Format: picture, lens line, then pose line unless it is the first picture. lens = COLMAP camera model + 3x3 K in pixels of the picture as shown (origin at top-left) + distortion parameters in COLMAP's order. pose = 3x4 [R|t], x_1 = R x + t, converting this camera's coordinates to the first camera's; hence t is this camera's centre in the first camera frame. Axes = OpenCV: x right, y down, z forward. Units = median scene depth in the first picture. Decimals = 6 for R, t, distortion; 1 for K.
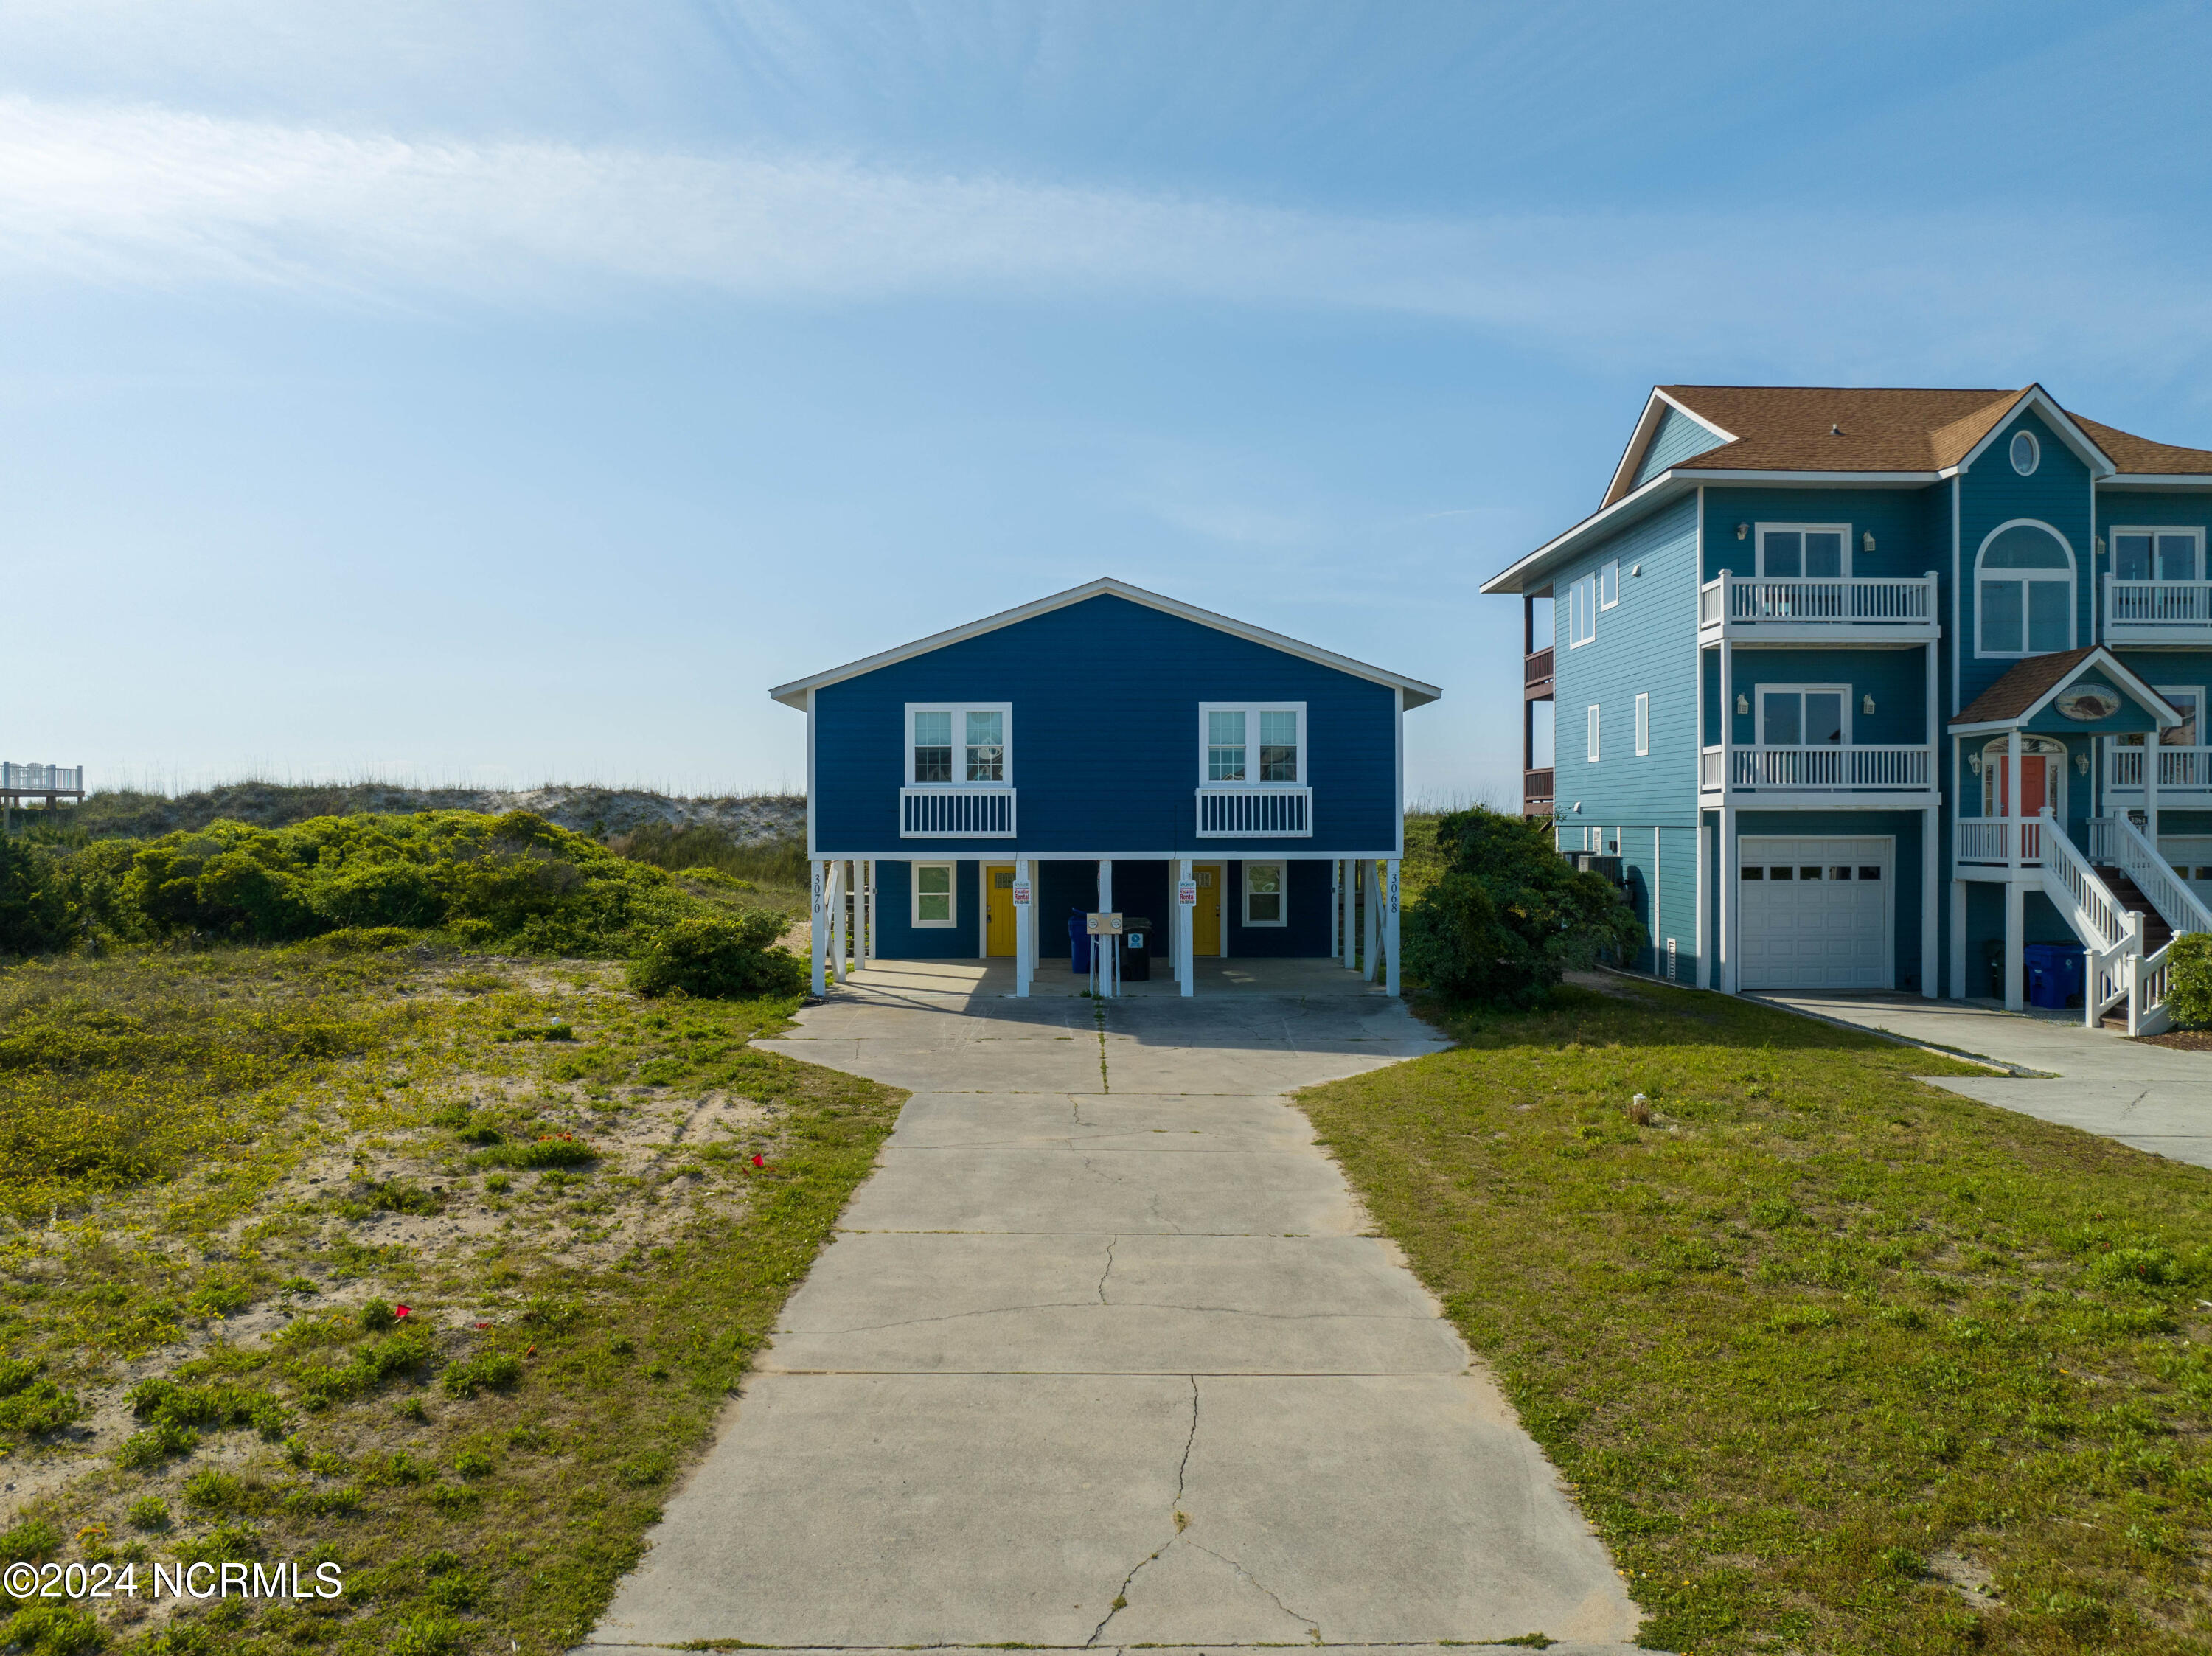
lens RADIAL K [[1576.0, 0, 1110.5], [0, 1576.0, 795.2], [0, 0, 1]] dist [-0.038155, 0.000270]
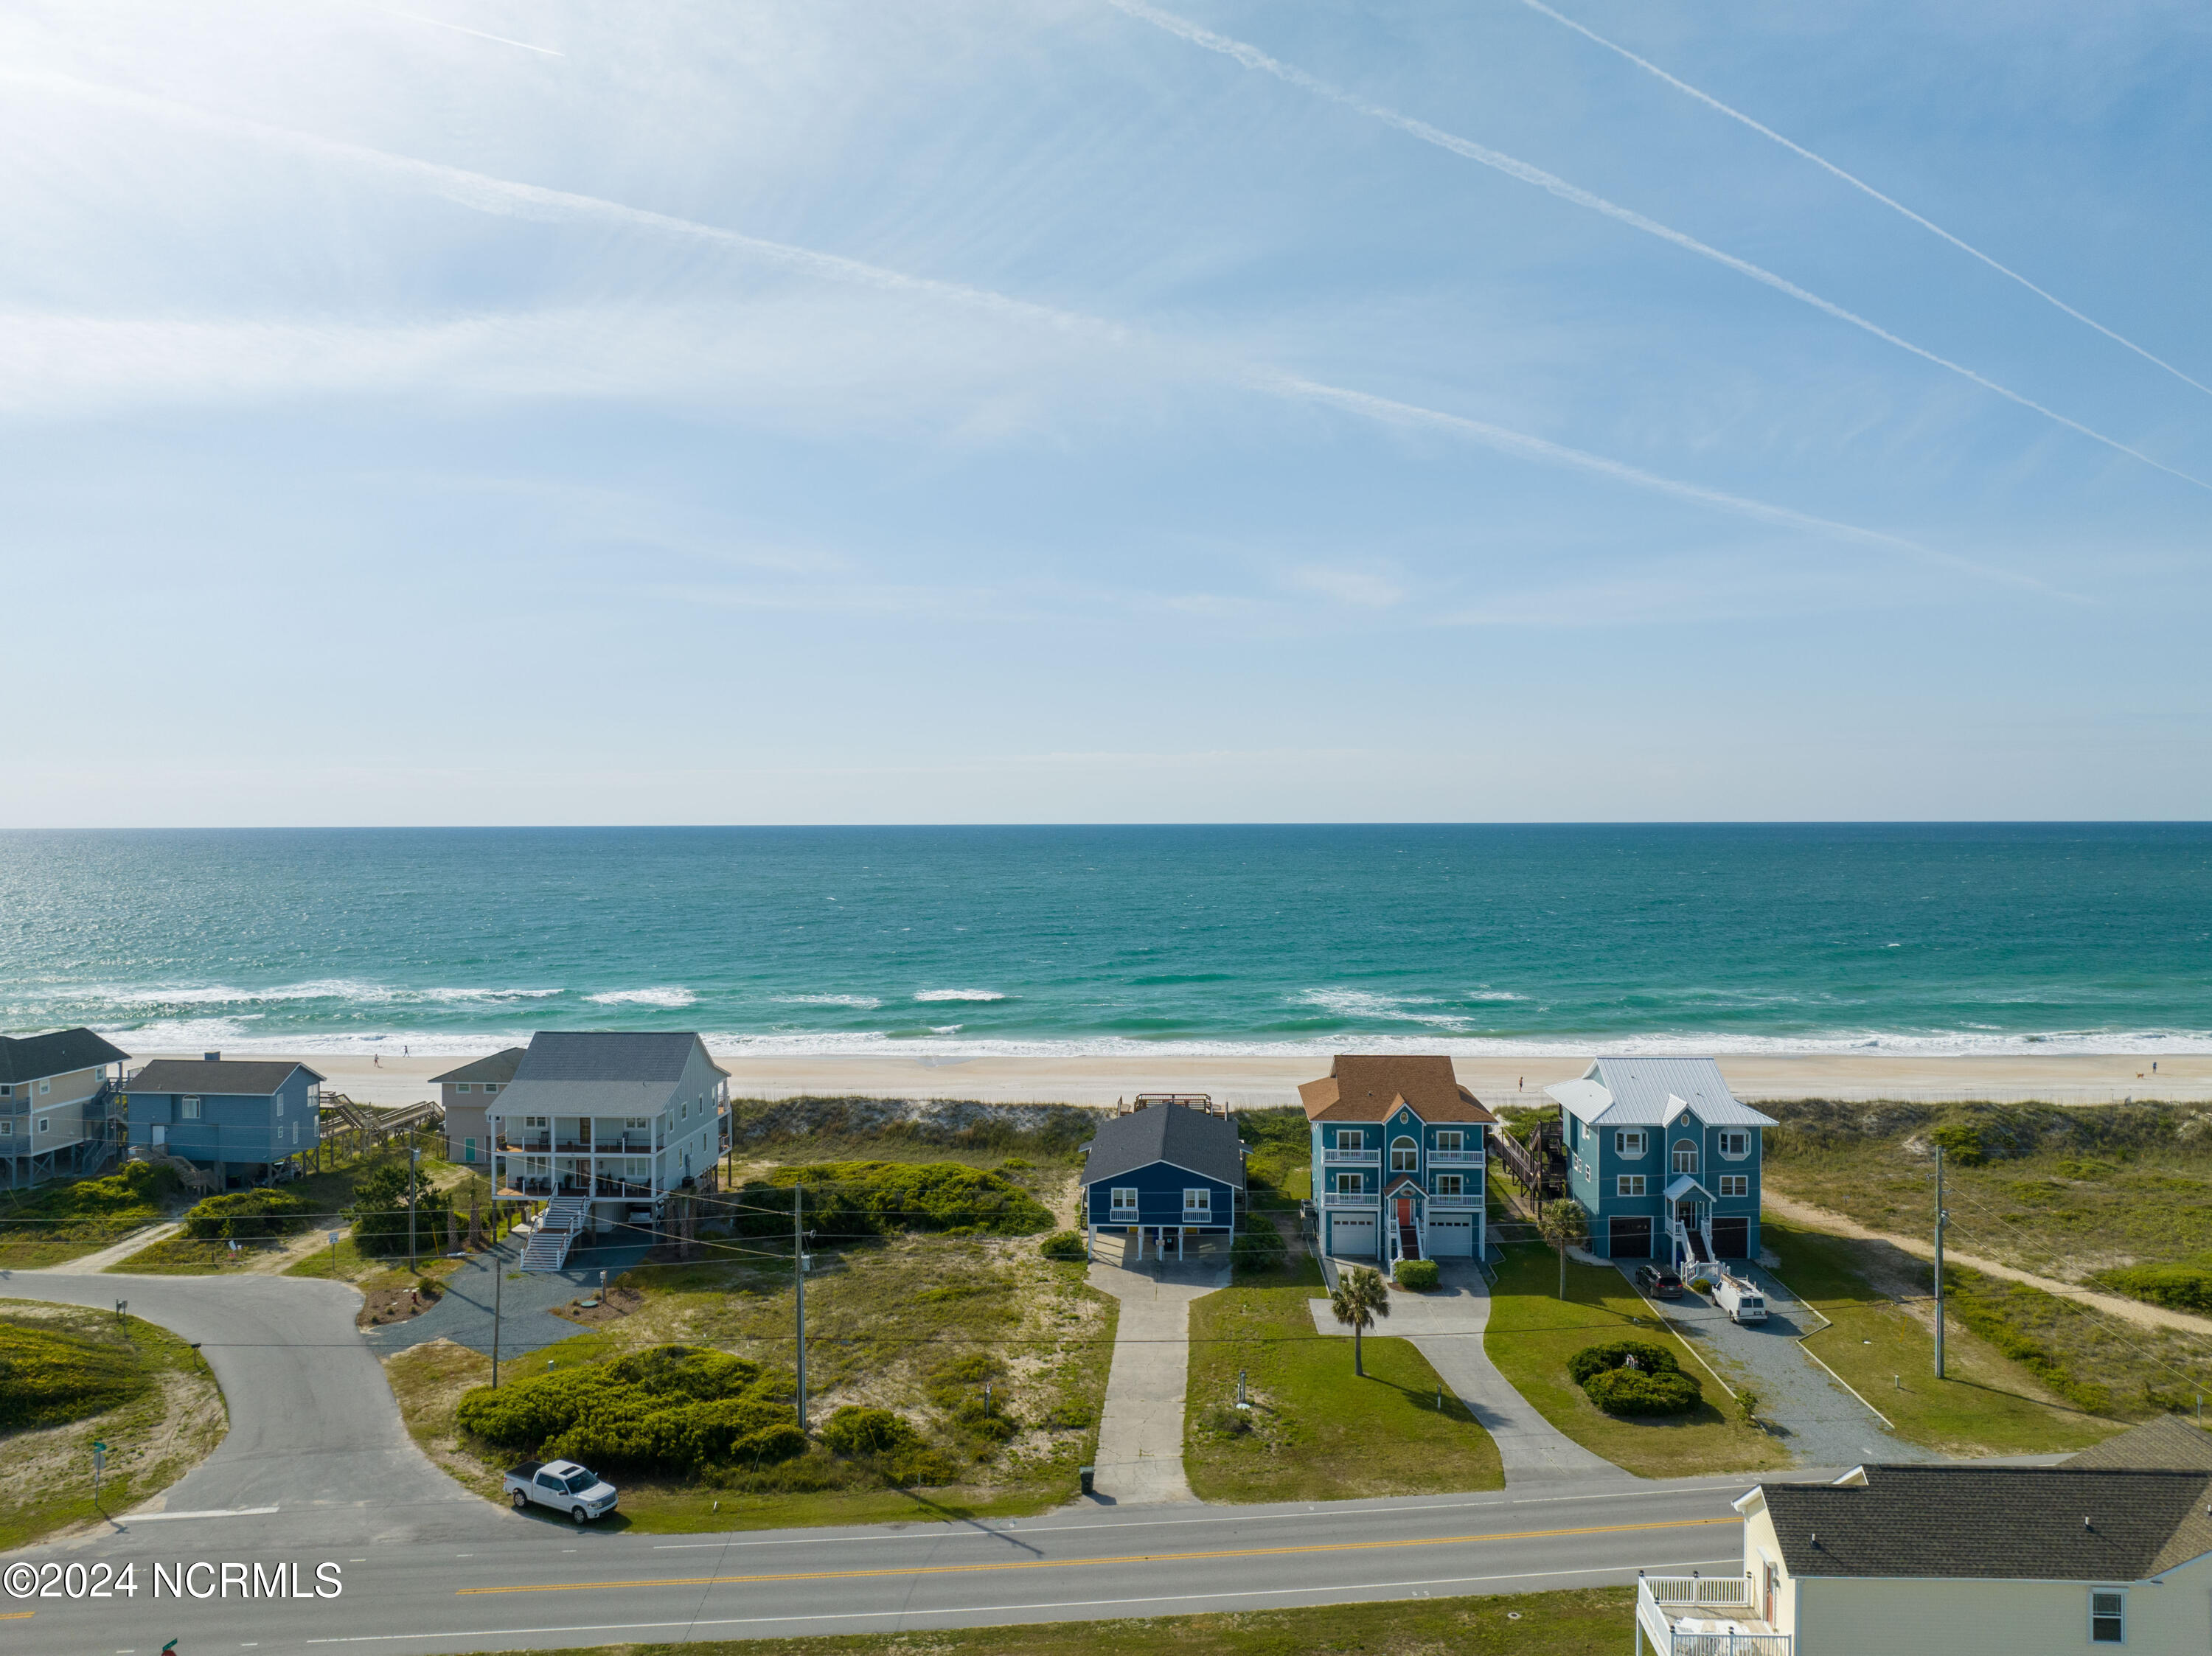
lens RADIAL K [[1577.5, 0, 1106.0], [0, 1577.5, 828.0], [0, 0, 1]] dist [-0.036543, 0.003768]
pose [[0.997349, -0.001419, -0.072752, 0.149905], [0.002982, 0.999767, 0.021374, -1.050345], [0.072705, -0.021534, 0.997121, -2.969134]]
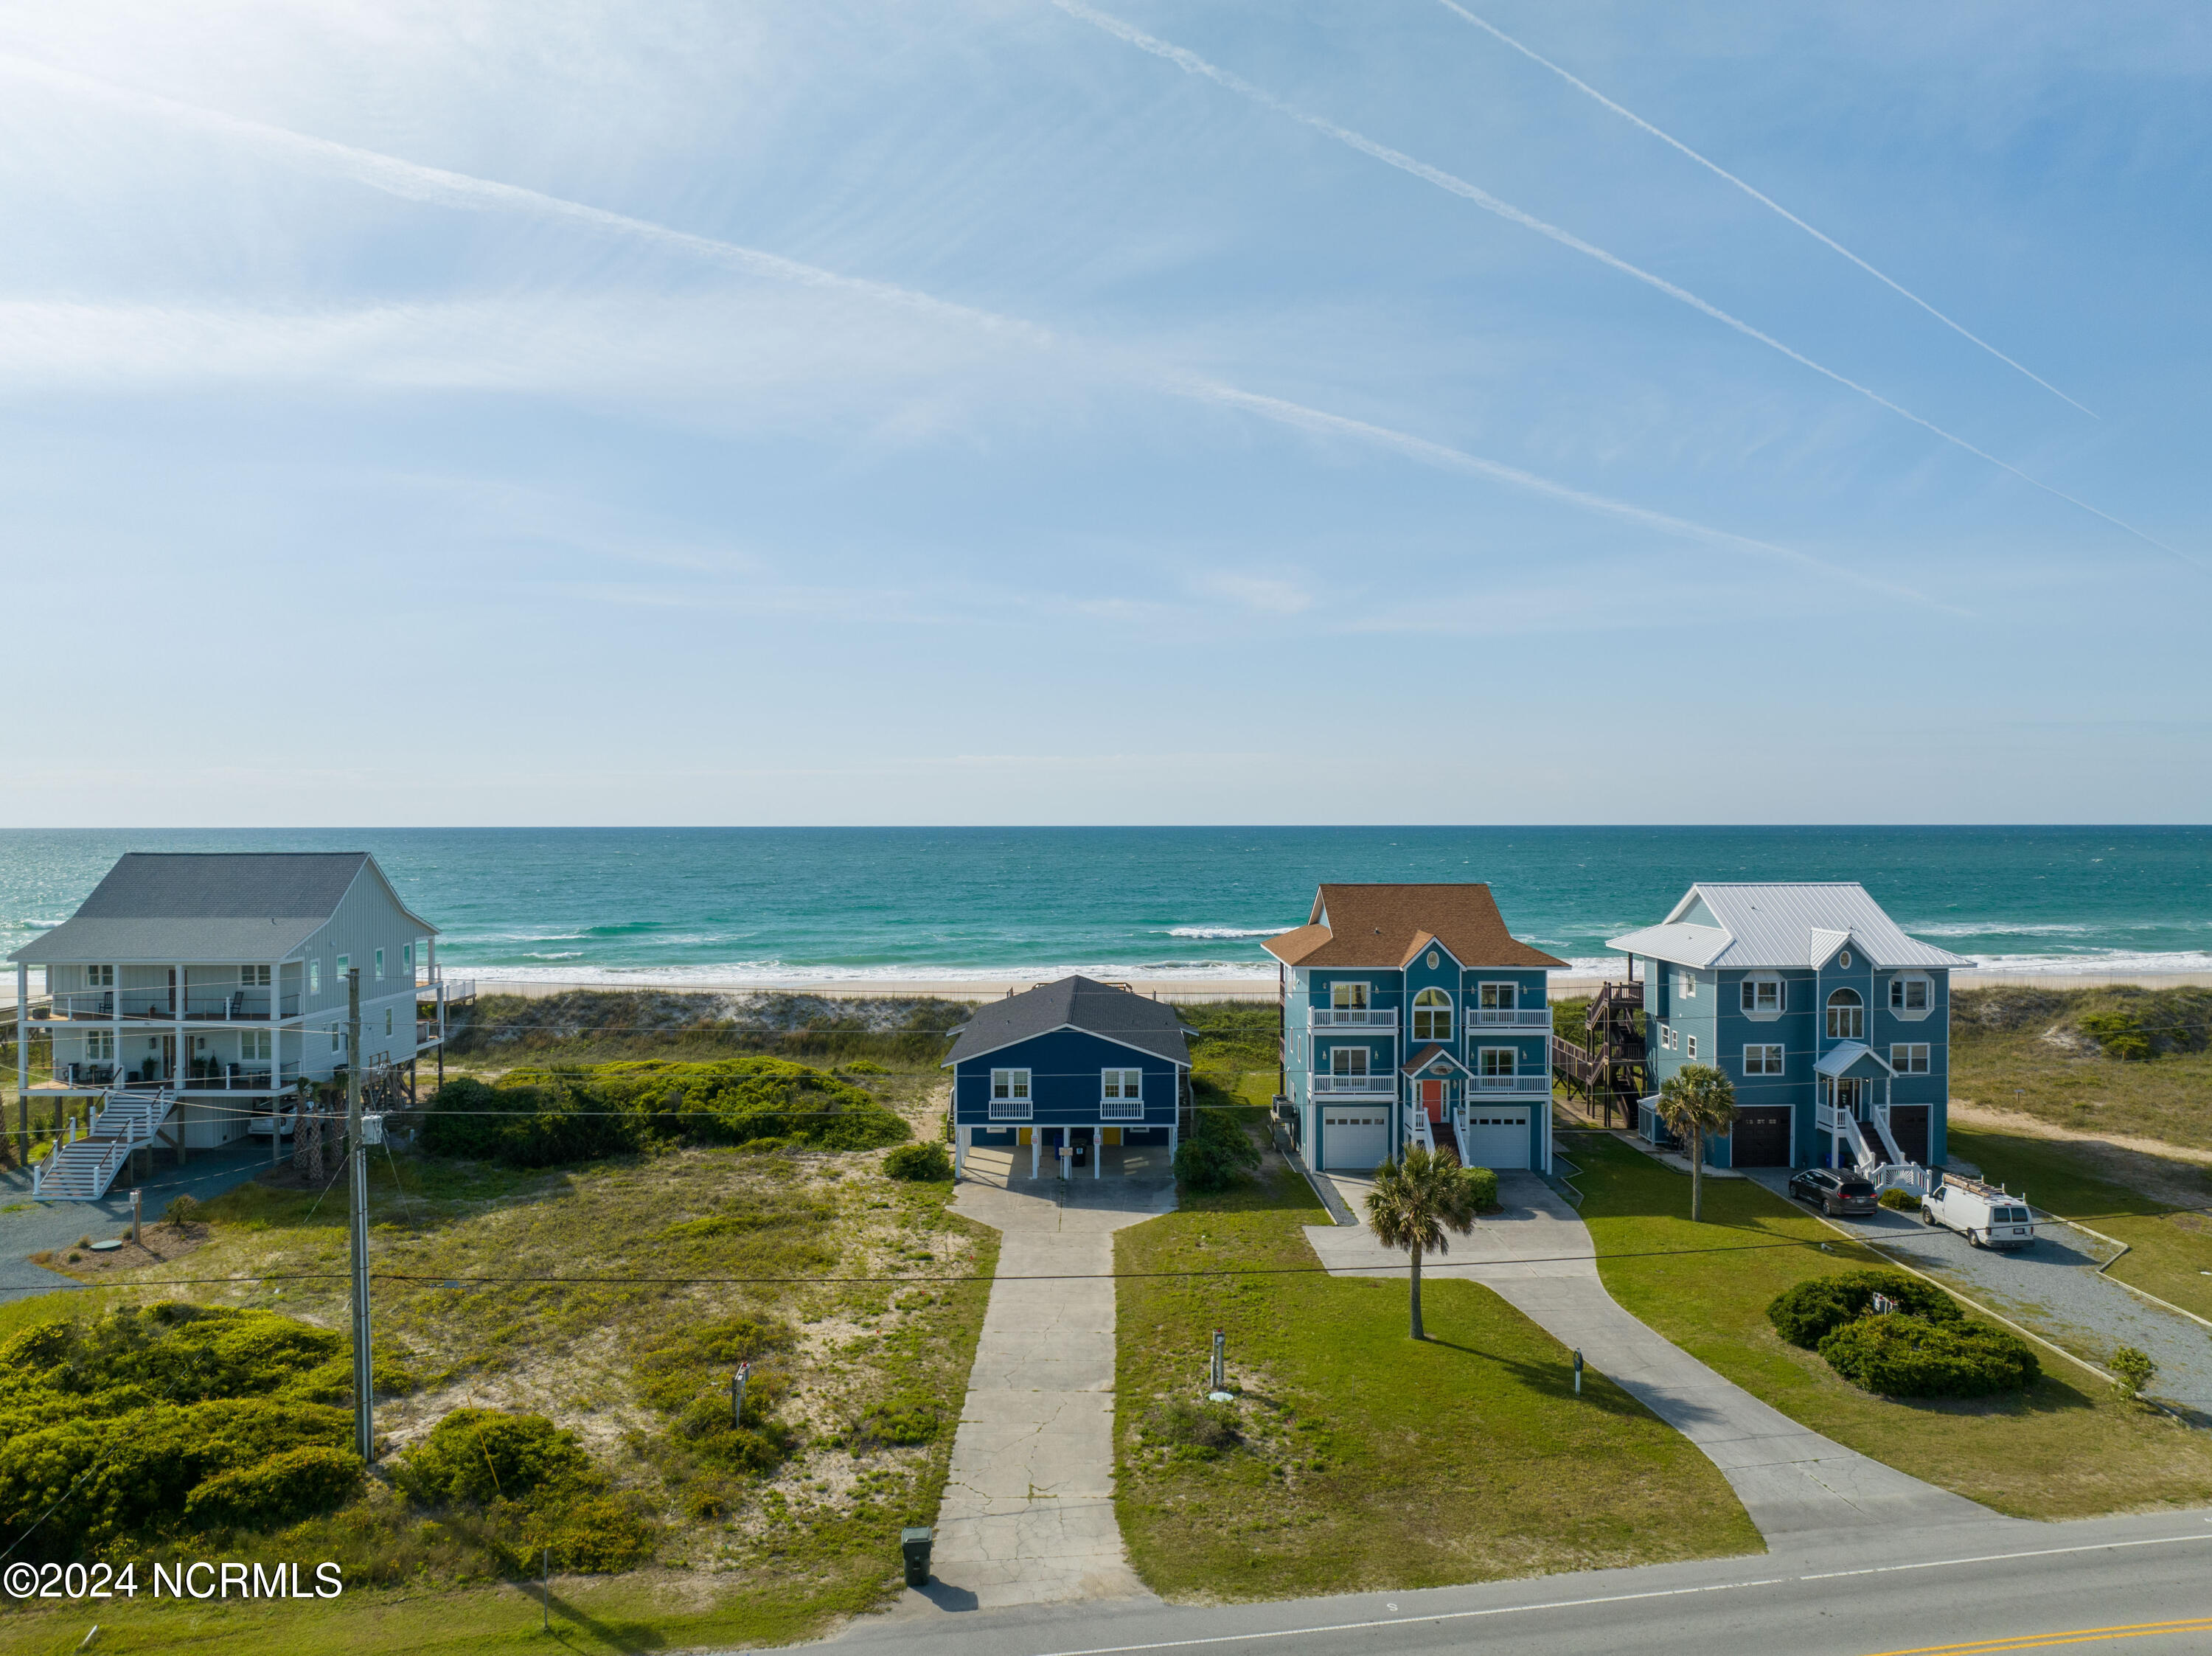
lens RADIAL K [[1577.5, 0, 1106.0], [0, 1577.5, 828.0], [0, 0, 1]] dist [-0.036543, 0.003768]
pose [[0.999948, -0.000376, -0.010156, 0.089132], [0.000591, 0.999777, 0.021121, -0.507915], [0.010145, -0.021126, 0.999725, -1.607366]]
